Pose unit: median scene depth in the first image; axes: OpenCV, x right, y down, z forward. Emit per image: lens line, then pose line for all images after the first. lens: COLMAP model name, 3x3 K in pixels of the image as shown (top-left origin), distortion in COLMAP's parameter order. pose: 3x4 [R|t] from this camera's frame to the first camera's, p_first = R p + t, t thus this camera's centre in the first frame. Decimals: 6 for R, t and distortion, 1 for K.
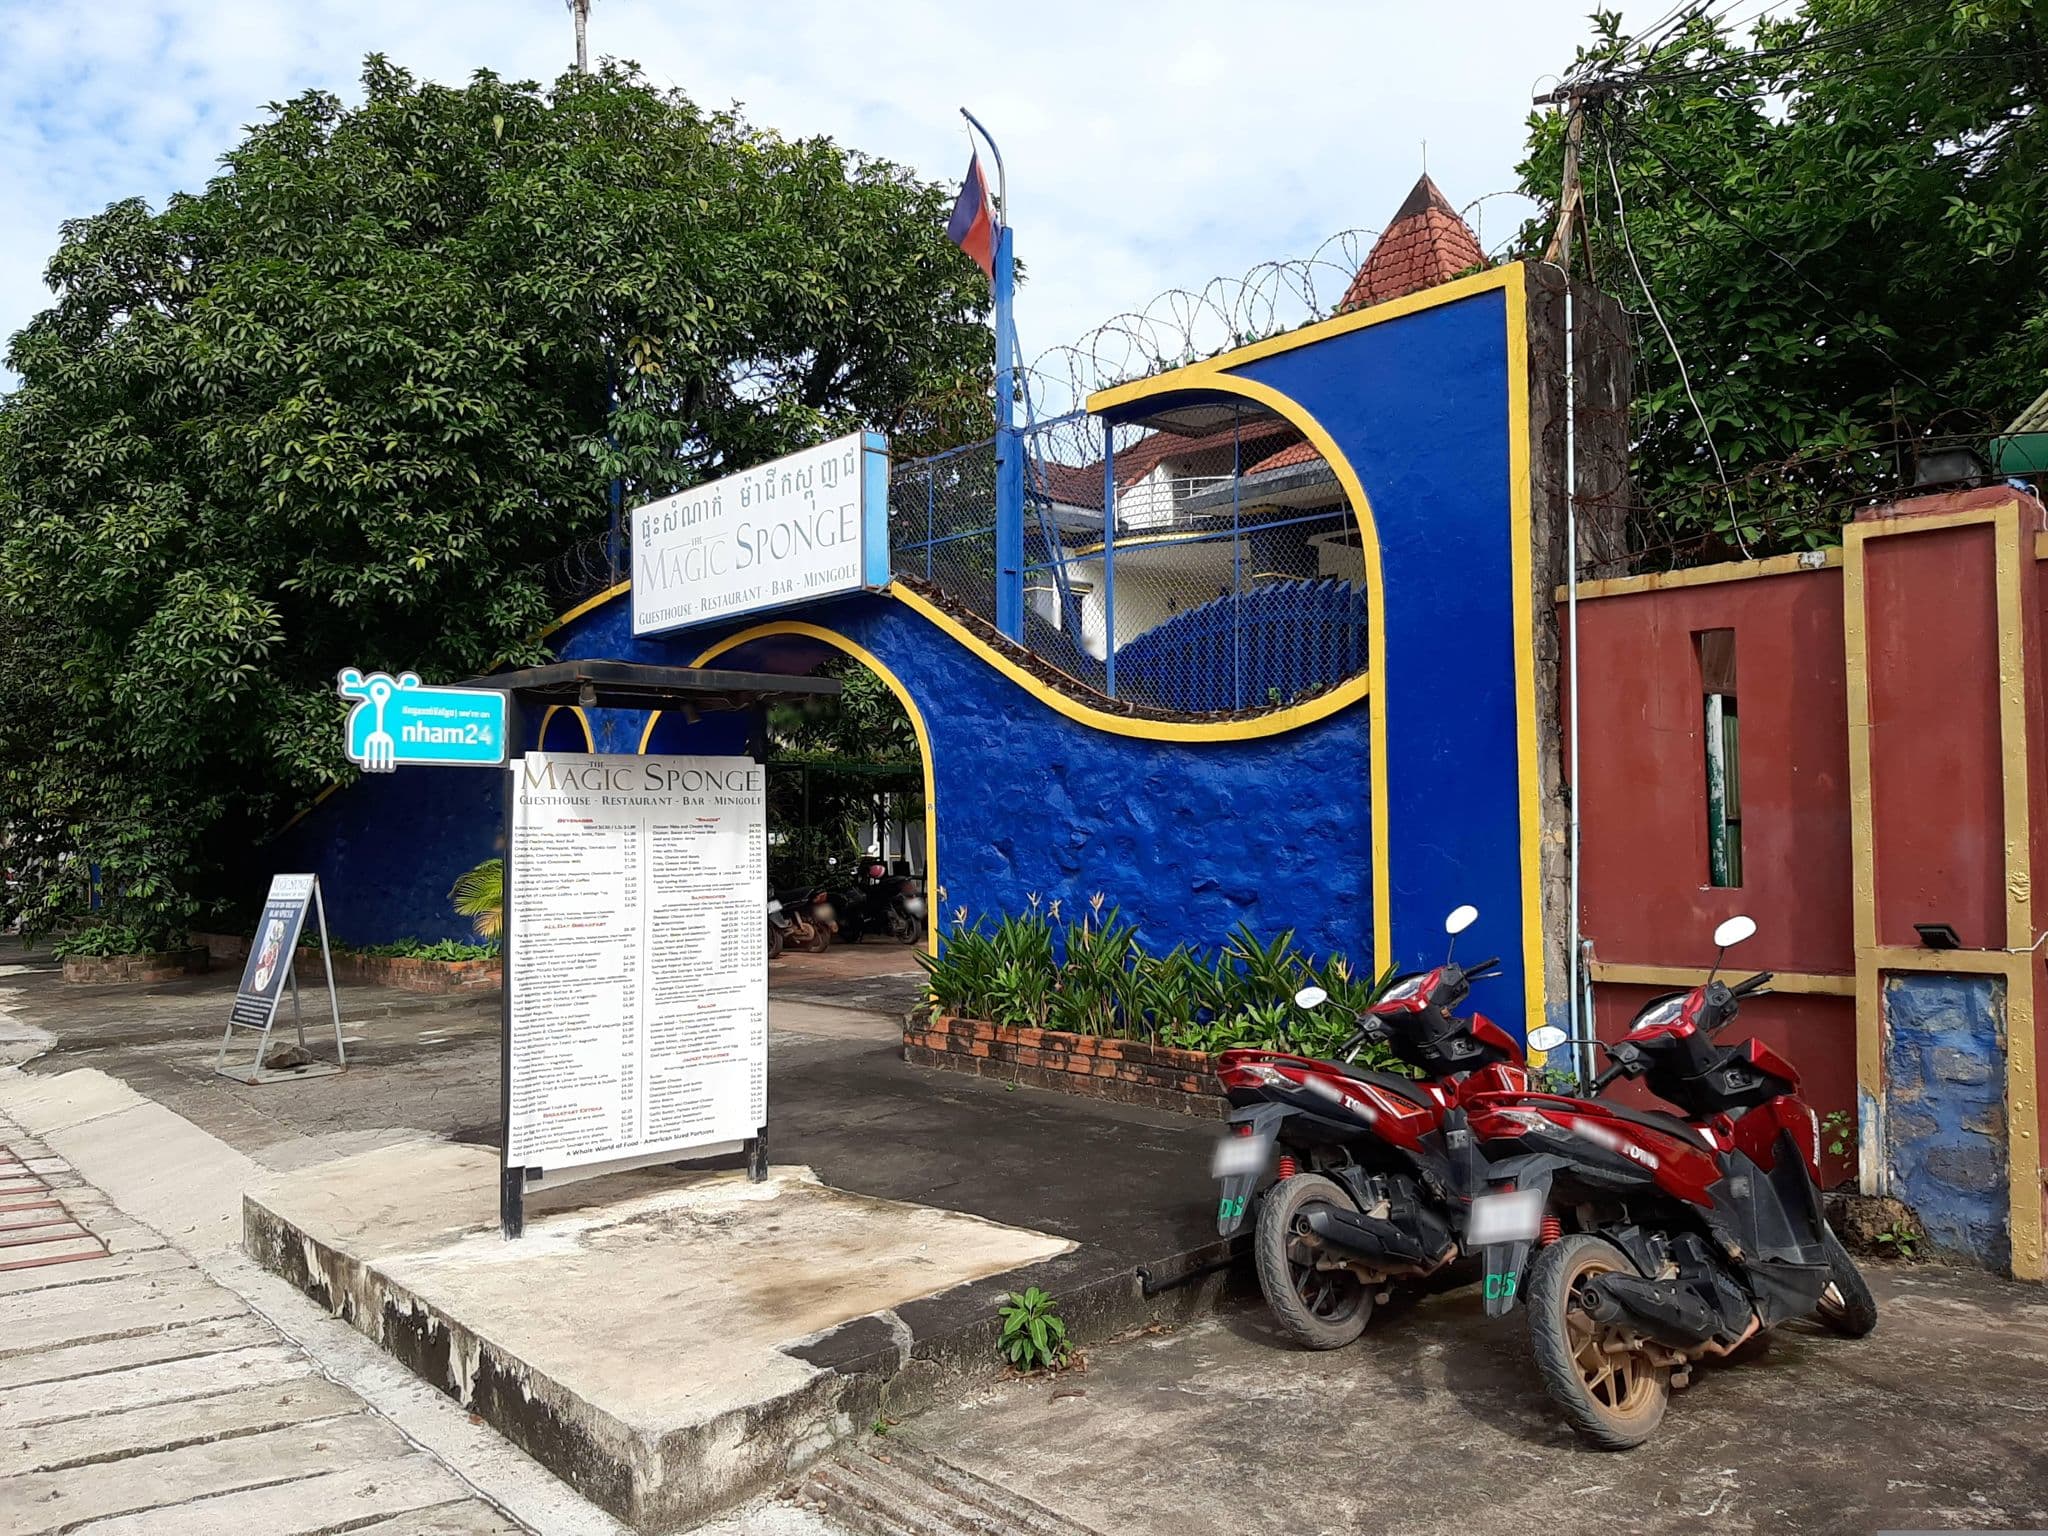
lens RADIAL K [[1763.0, 0, 1013.2], [0, 1763.0, 752.8], [0, 0, 1]] dist [0.039125, -0.052314]
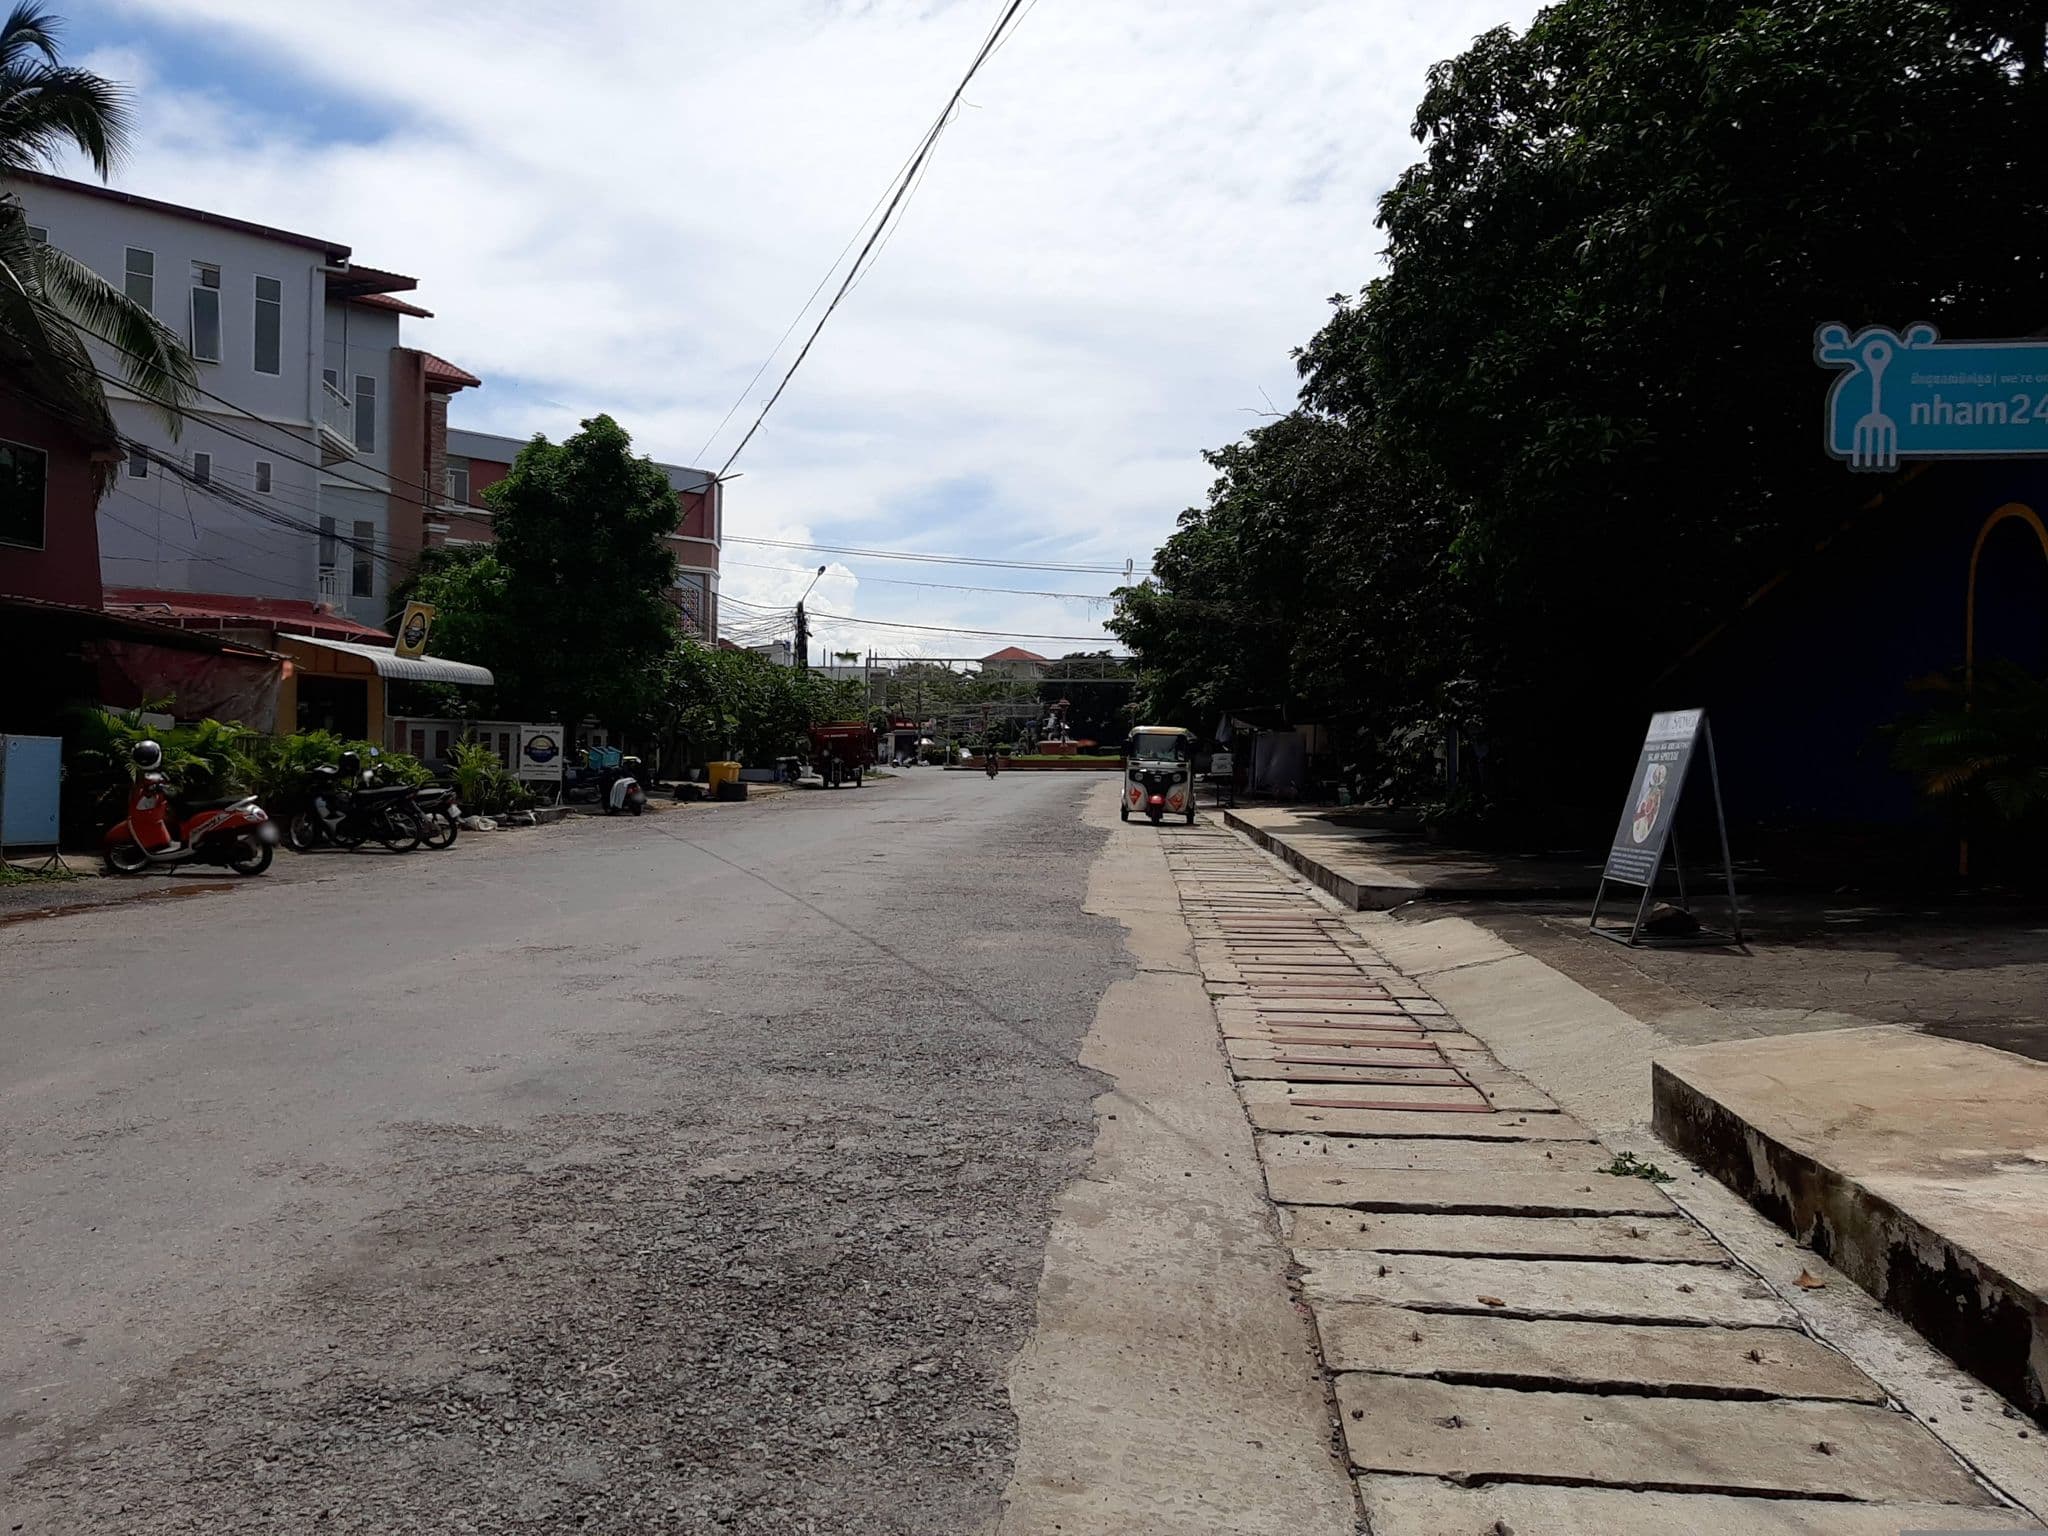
lens RADIAL K [[1763.0, 0, 1010.6], [0, 1763.0, 770.3], [0, 0, 1]] dist [0.039125, -0.052314]
pose [[0.753319, 0.028168, -0.657051, -0.157605], [0.011683, 0.998351, 0.056195, 0.083519], [0.657551, -0.050009, 0.751748, 0.264645]]
